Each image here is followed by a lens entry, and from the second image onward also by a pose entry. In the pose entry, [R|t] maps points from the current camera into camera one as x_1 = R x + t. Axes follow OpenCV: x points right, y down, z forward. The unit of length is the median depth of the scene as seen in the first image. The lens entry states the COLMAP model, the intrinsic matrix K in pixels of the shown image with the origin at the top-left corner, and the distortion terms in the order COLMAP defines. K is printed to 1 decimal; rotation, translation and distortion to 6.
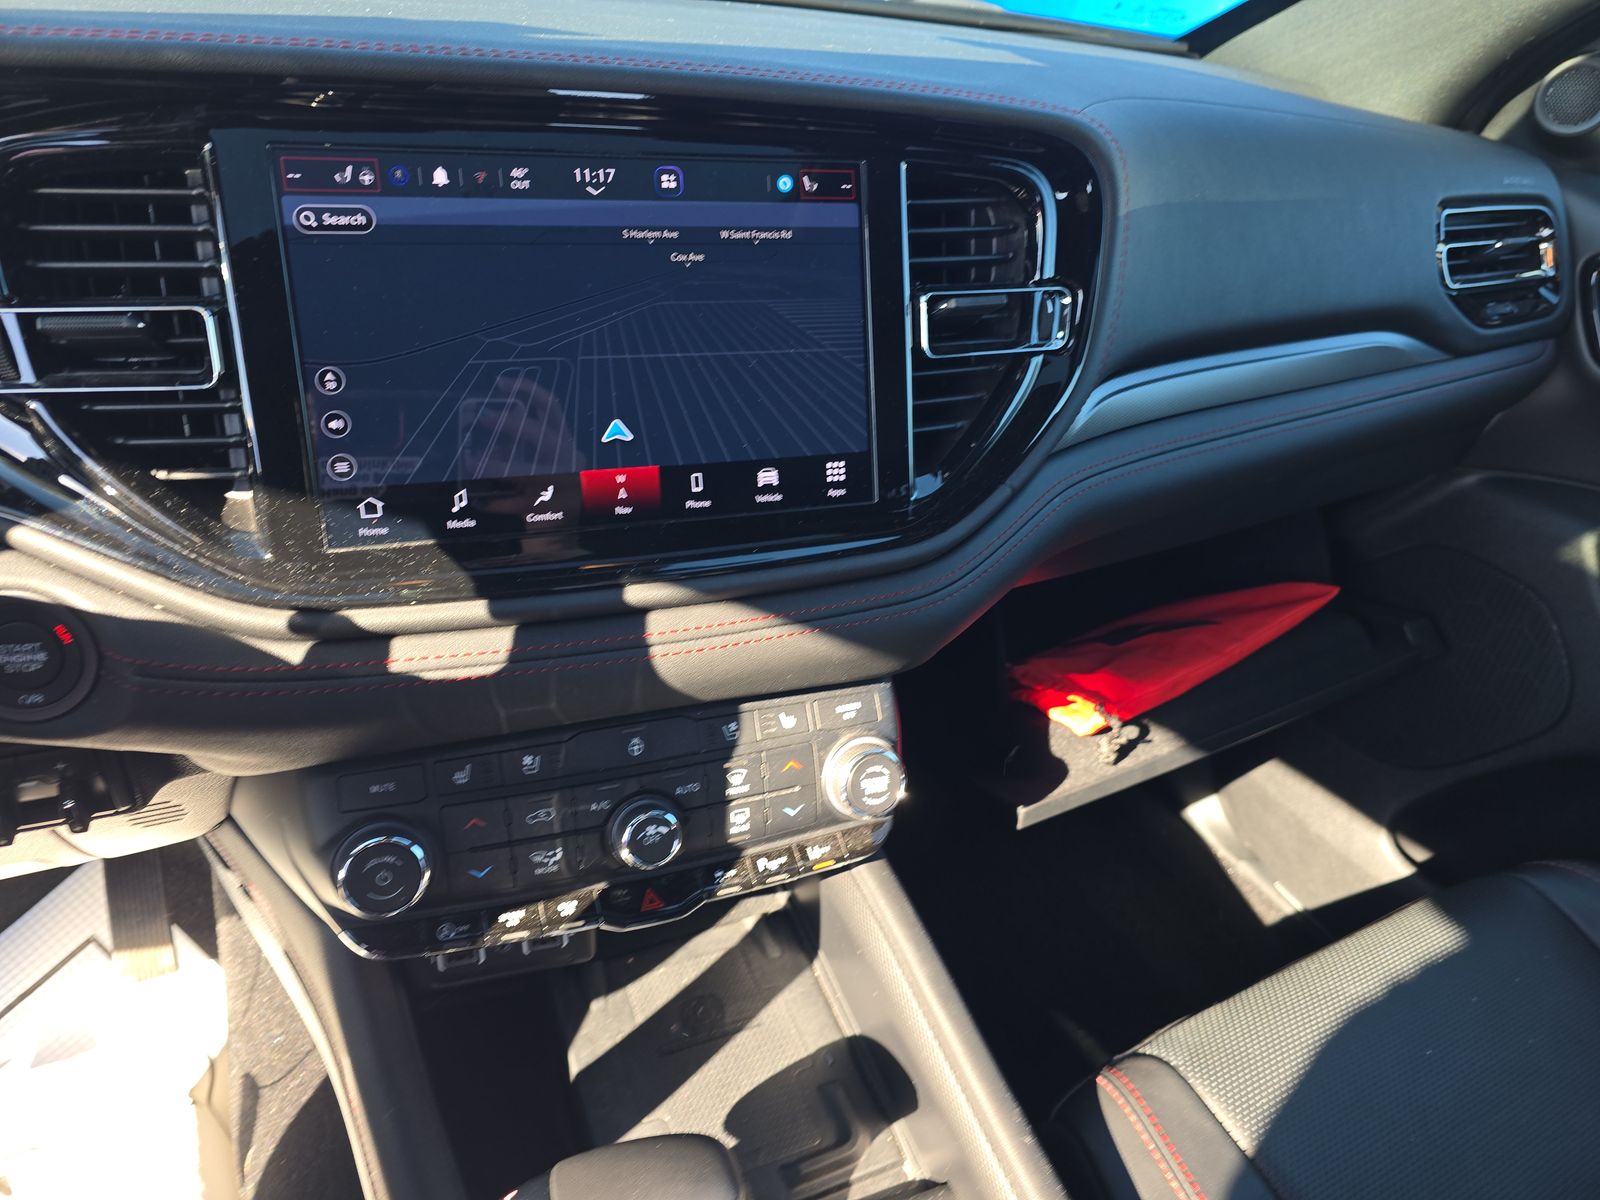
lens RADIAL K [[1076.7, 0, 789.4], [0, 1076.7, 610.5], [0, 0, 1]] dist [0.032470, -0.020563]
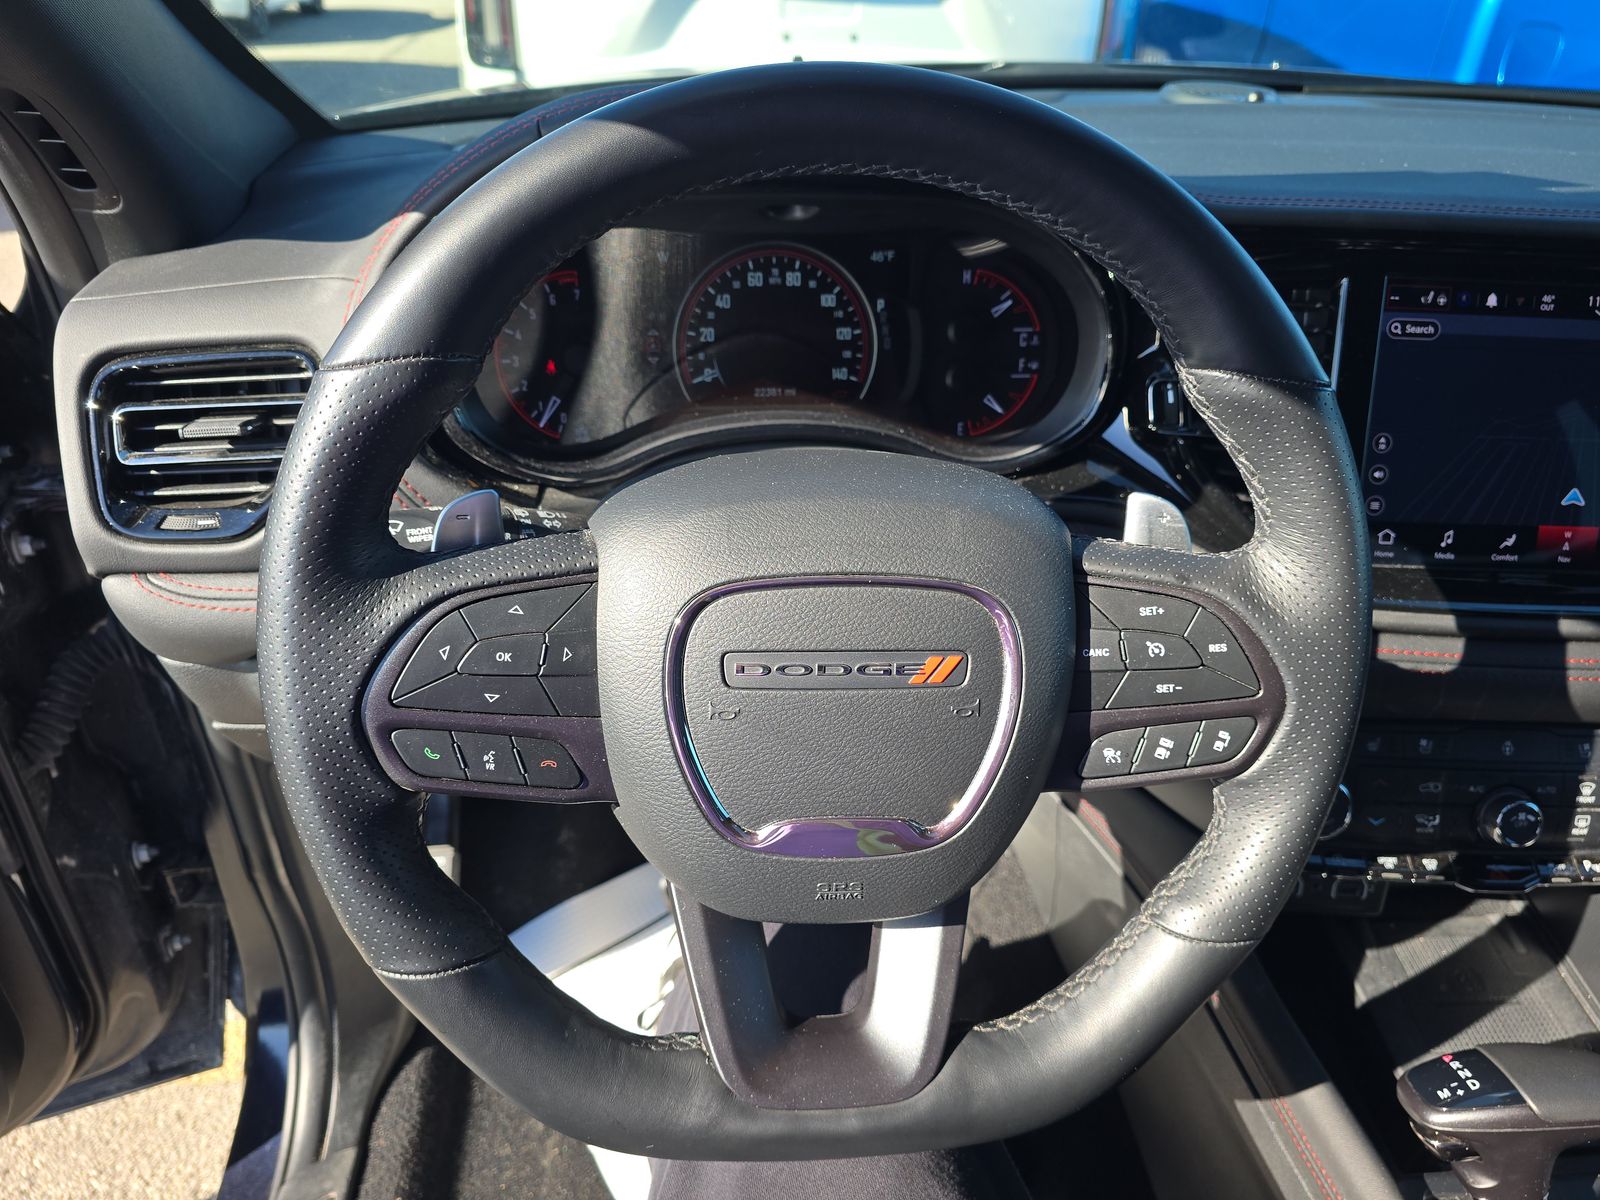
lens RADIAL K [[1076.7, 0, 789.0], [0, 1076.7, 607.8], [0, 0, 1]] dist [0.032470, -0.020563]
pose [[0.947379, 0.139758, -0.287996, -0.613095], [-0.145171, 0.989403, 0.002586, 0.087501], [0.285306, 0.039359, 0.957628, -0.458370]]
